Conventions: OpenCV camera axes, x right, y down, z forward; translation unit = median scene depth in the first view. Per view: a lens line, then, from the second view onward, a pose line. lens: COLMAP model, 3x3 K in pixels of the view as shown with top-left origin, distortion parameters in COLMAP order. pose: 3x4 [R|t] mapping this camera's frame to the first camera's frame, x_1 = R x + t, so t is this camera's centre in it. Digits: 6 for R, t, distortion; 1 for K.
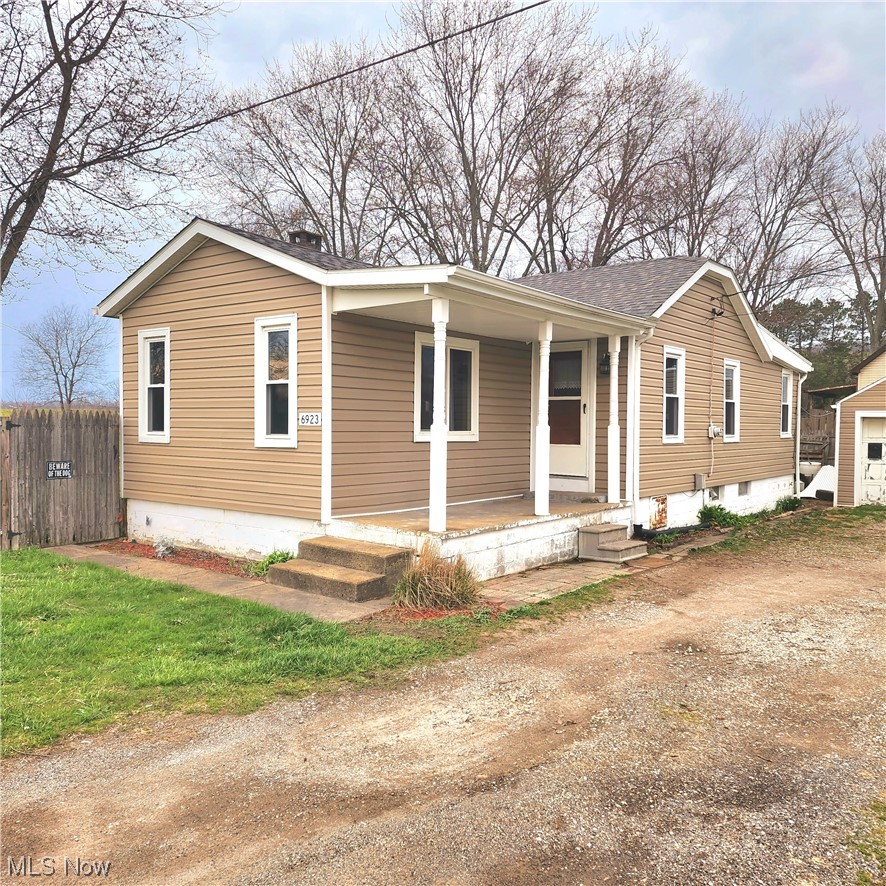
lens RADIAL K [[770.7, 0, 417.4], [0, 770.7, 441.6], [0, 0, 1]] dist [0.113931, -0.146092]
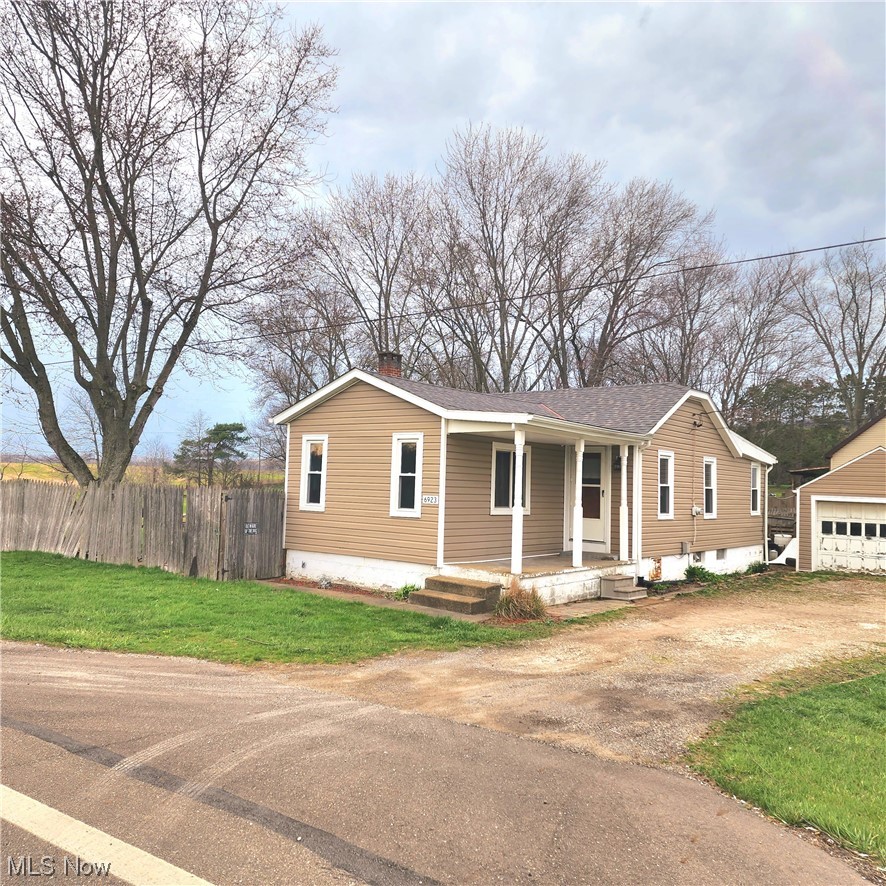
lens RADIAL K [[759.5, 0, 423.7], [0, 759.5, 440.0], [0, 0, 1]] dist [0.138863, -0.227547]
pose [[0.999711, 0.024000, 0.001442, -0.134761], [-0.023801, 0.996355, -0.081911, -0.019924], [-0.003403, 0.081853, 0.996639, -0.467913]]
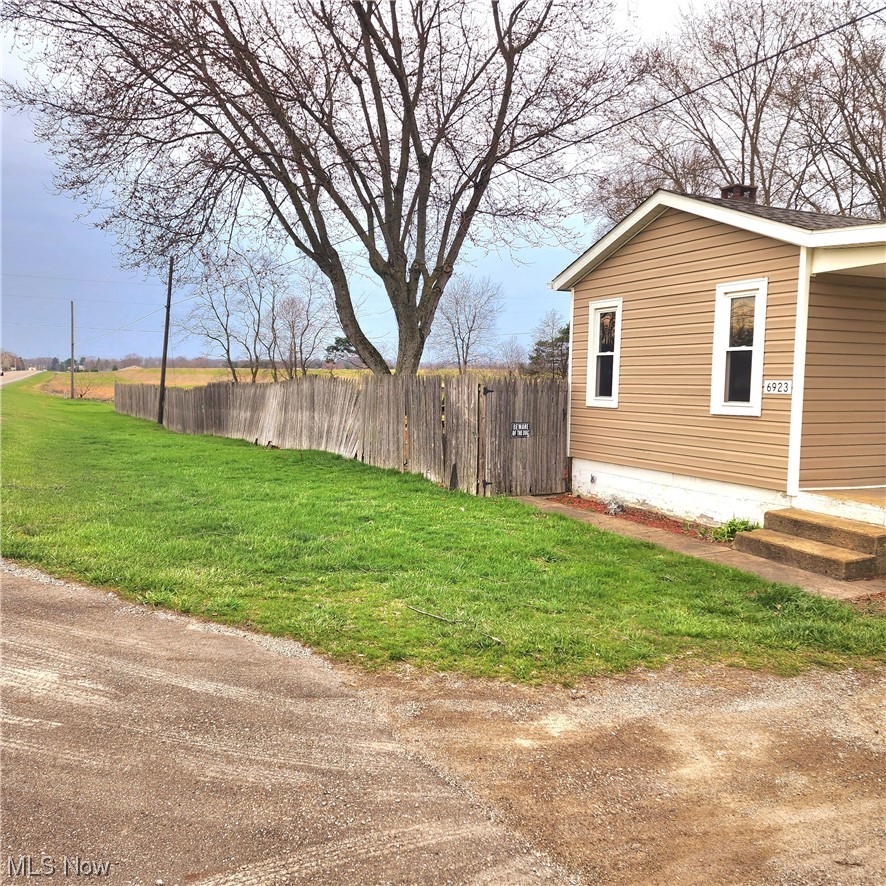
lens RADIAL K [[768.6, 0, 443.0], [0, 768.6, 443.0], [0, 0, 1]] dist [0.108565, -0.103952]
pose [[0.906279, 0.039149, -0.420863, -0.088847], [-0.015945, 0.998159, 0.058514, -0.008346], [0.422379, -0.046319, 0.905235, -0.058680]]
